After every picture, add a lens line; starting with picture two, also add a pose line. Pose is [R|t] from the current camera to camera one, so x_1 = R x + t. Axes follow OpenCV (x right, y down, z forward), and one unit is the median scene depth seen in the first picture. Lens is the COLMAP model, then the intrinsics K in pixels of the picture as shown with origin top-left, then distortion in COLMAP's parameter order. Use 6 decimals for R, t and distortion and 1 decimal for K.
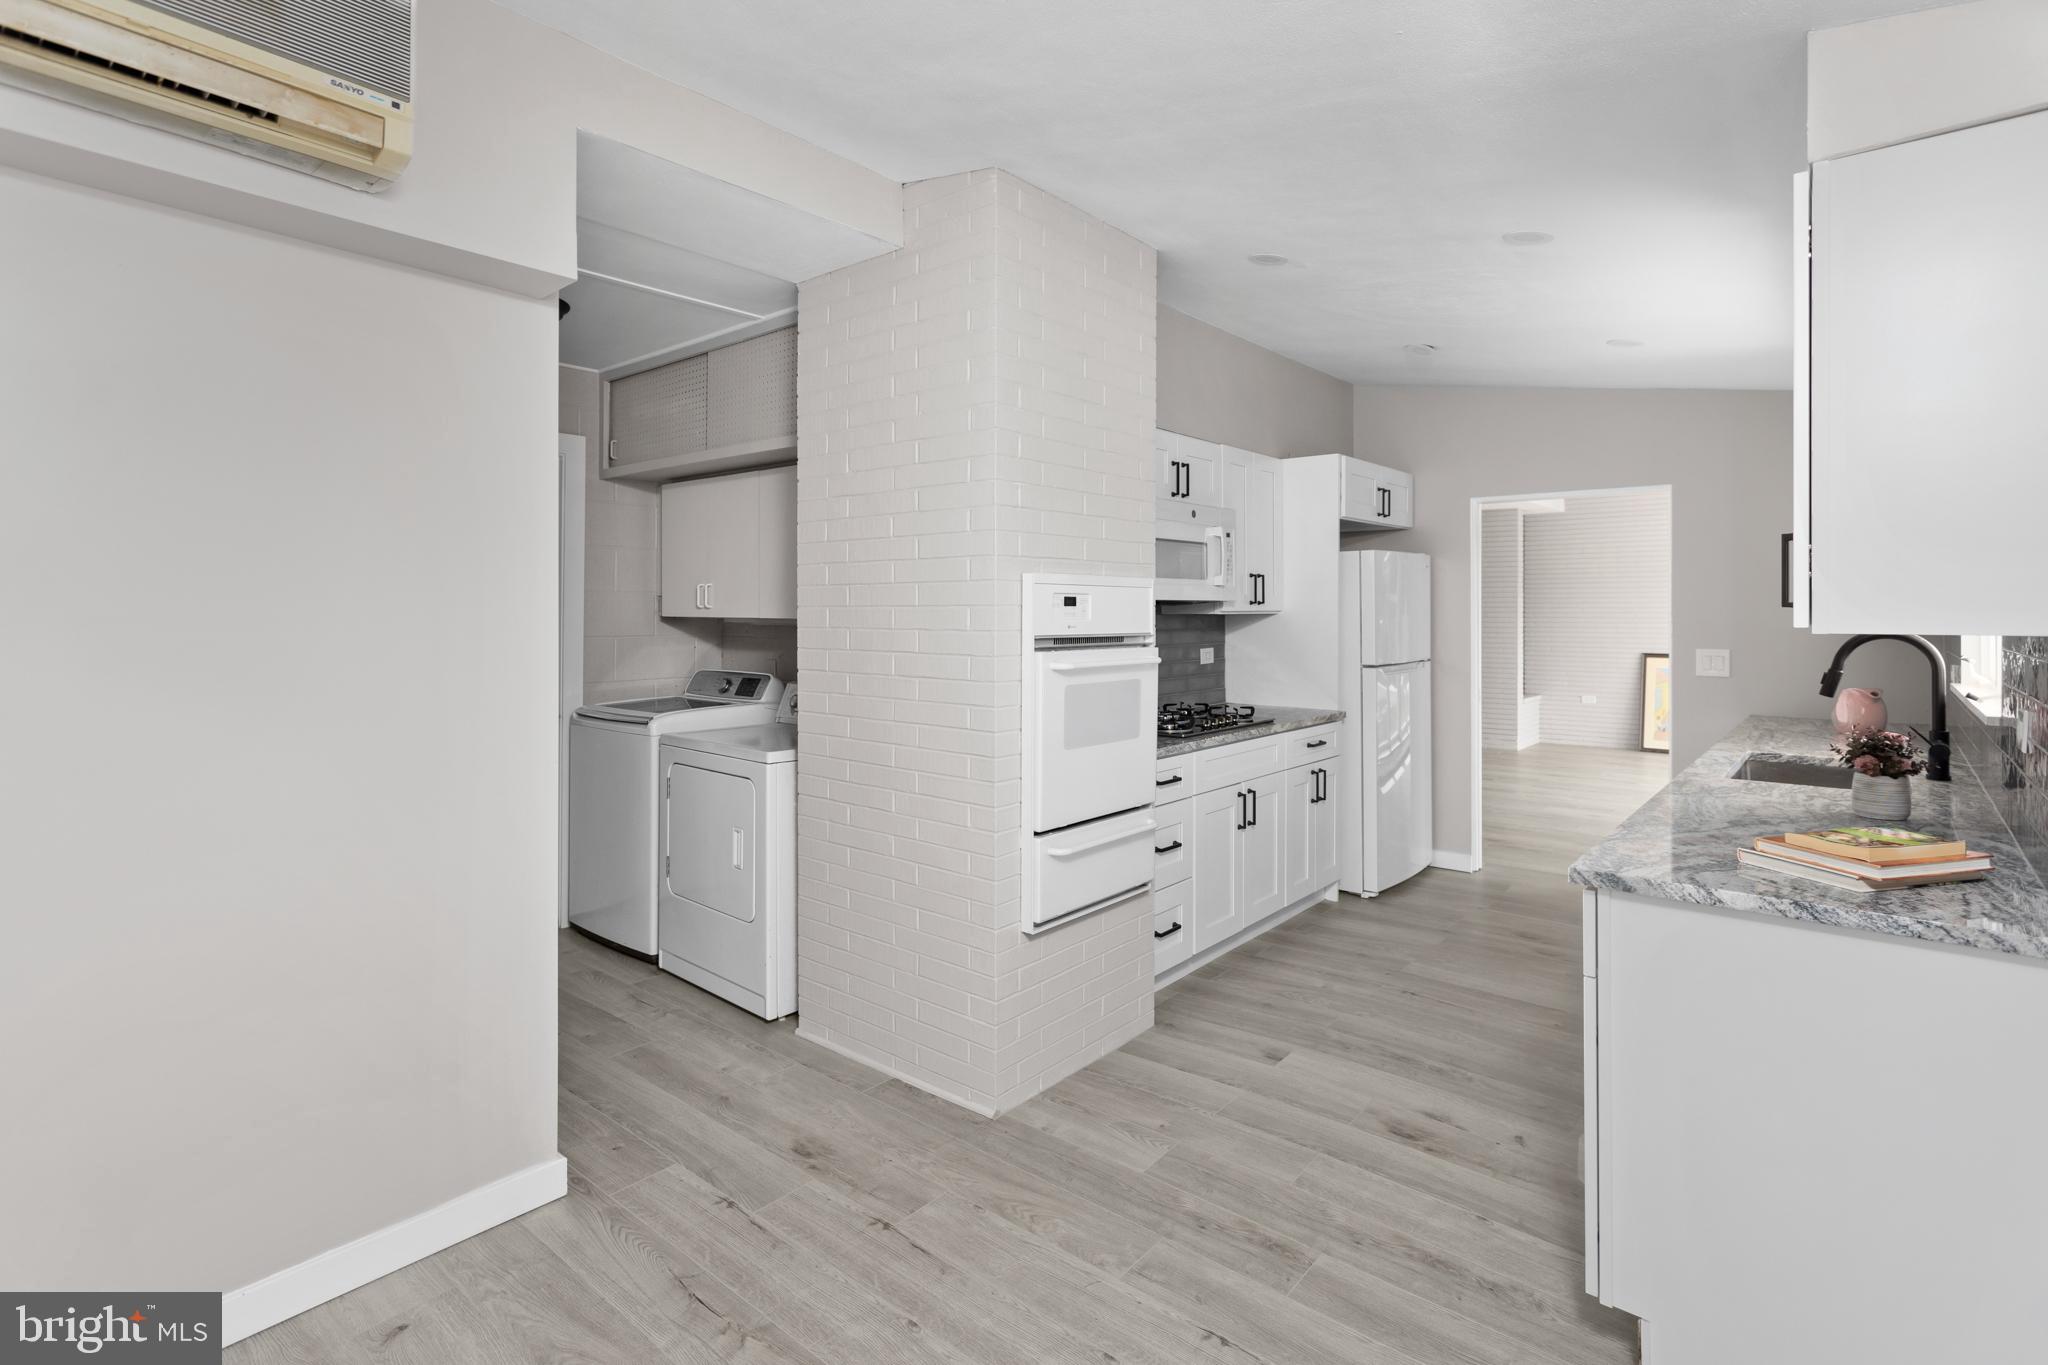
lens RADIAL K [[984.2, 0, 1018.8], [0, 984.2, 605.6], [0, 0, 1]] dist [0.000720, 0.000051]
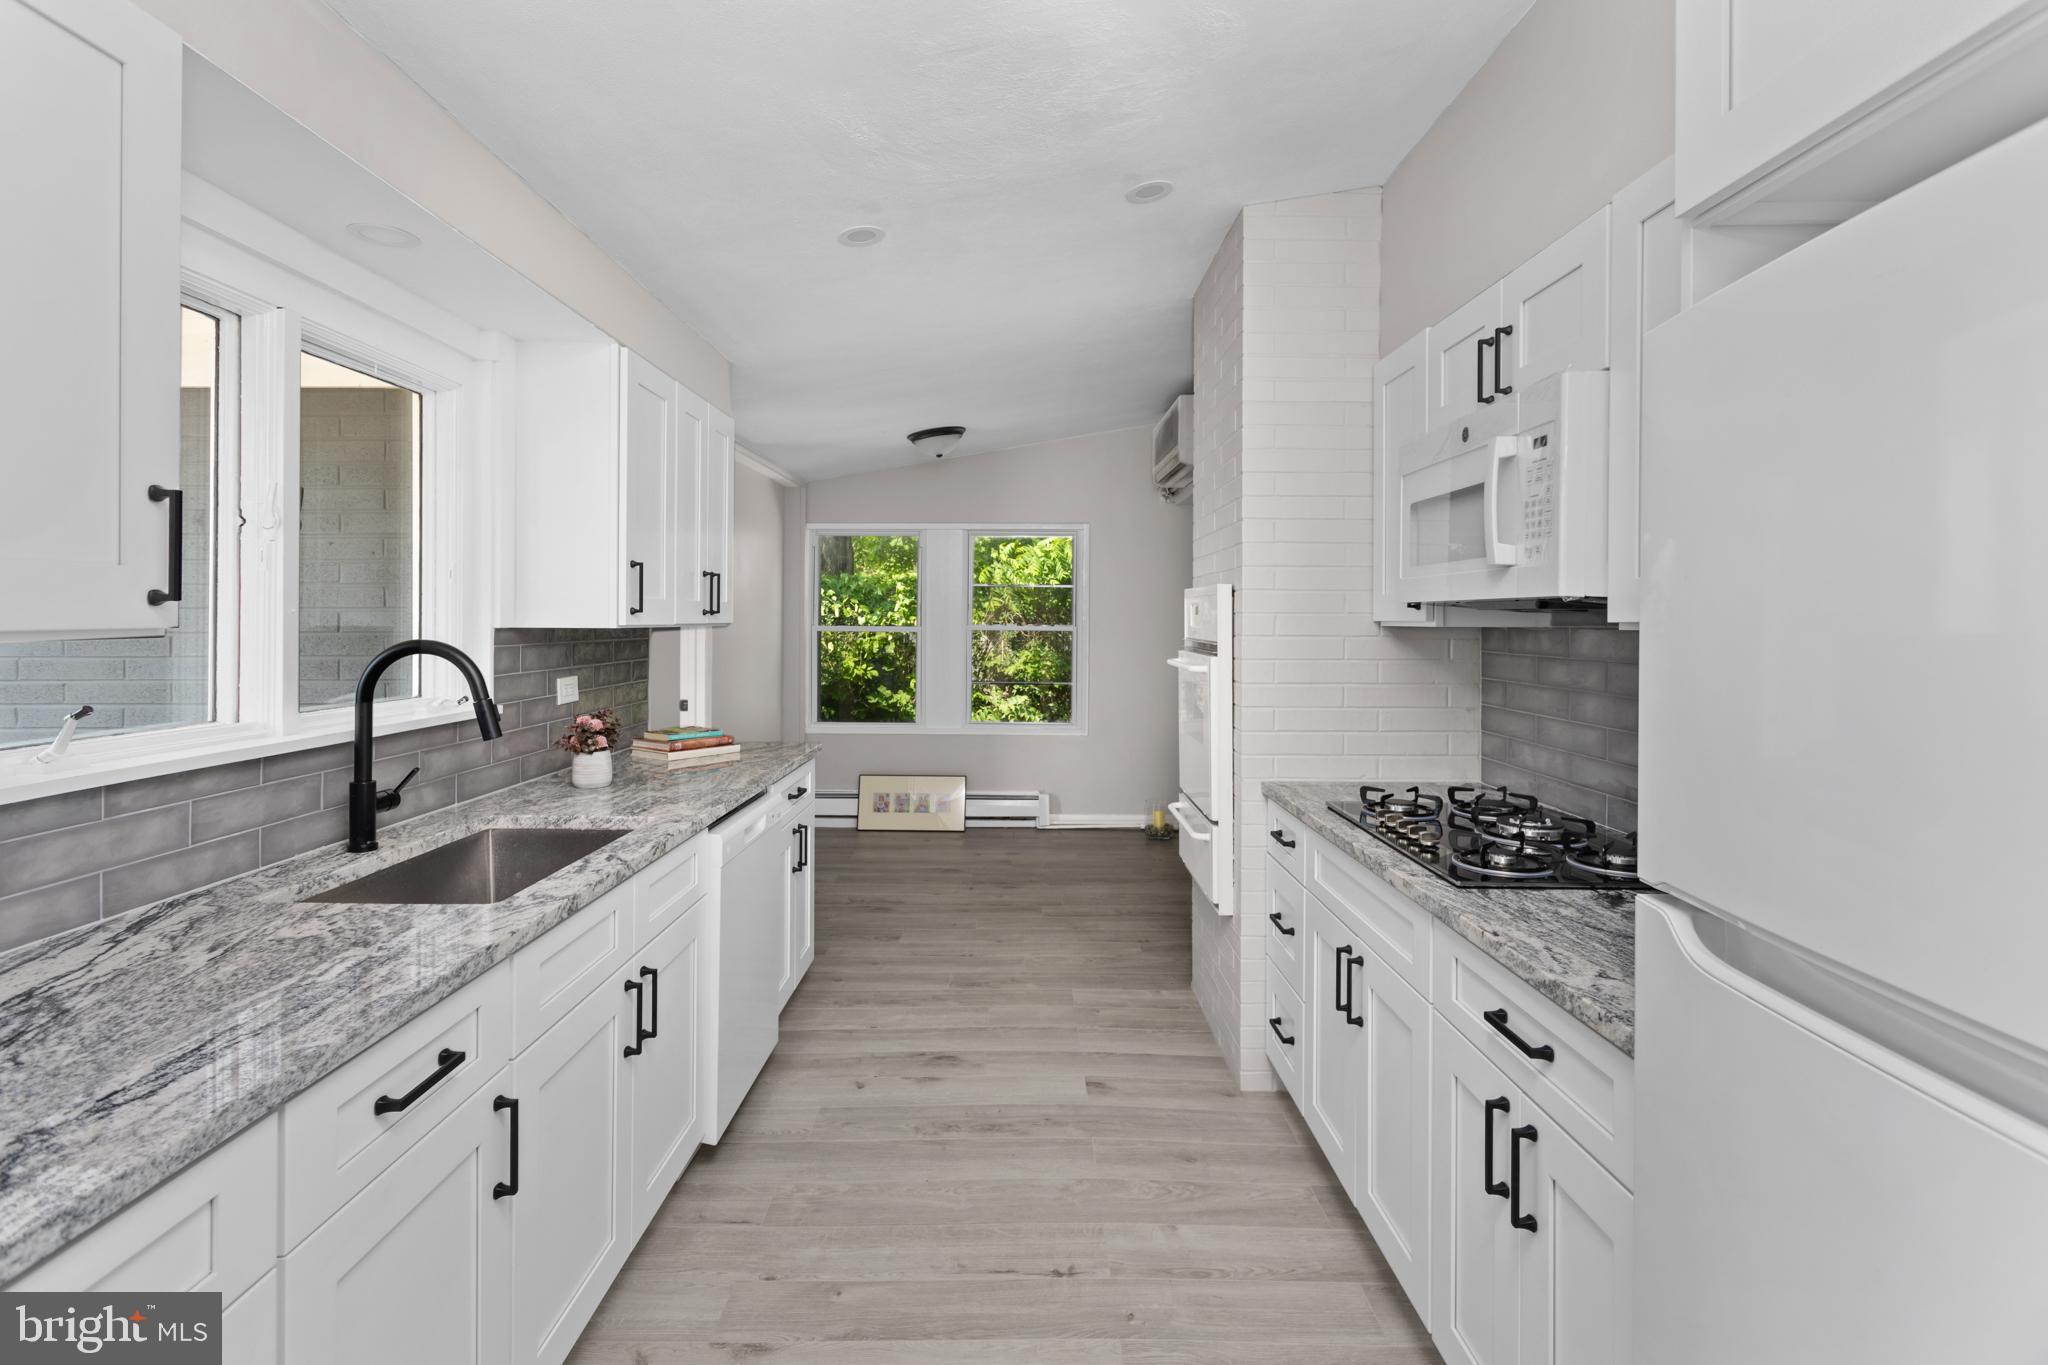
lens RADIAL K [[984.2, 0, 1012.6], [0, 984.2, 617.4], [0, 0, 1]] dist [0.000720, 0.000051]
pose [[-0.763555, -0.000744, -0.645743, 1.003213], [0.000839, 0.999997, -0.002144, 0.006743], [0.645743, -0.002179, -0.763552, 1.794633]]
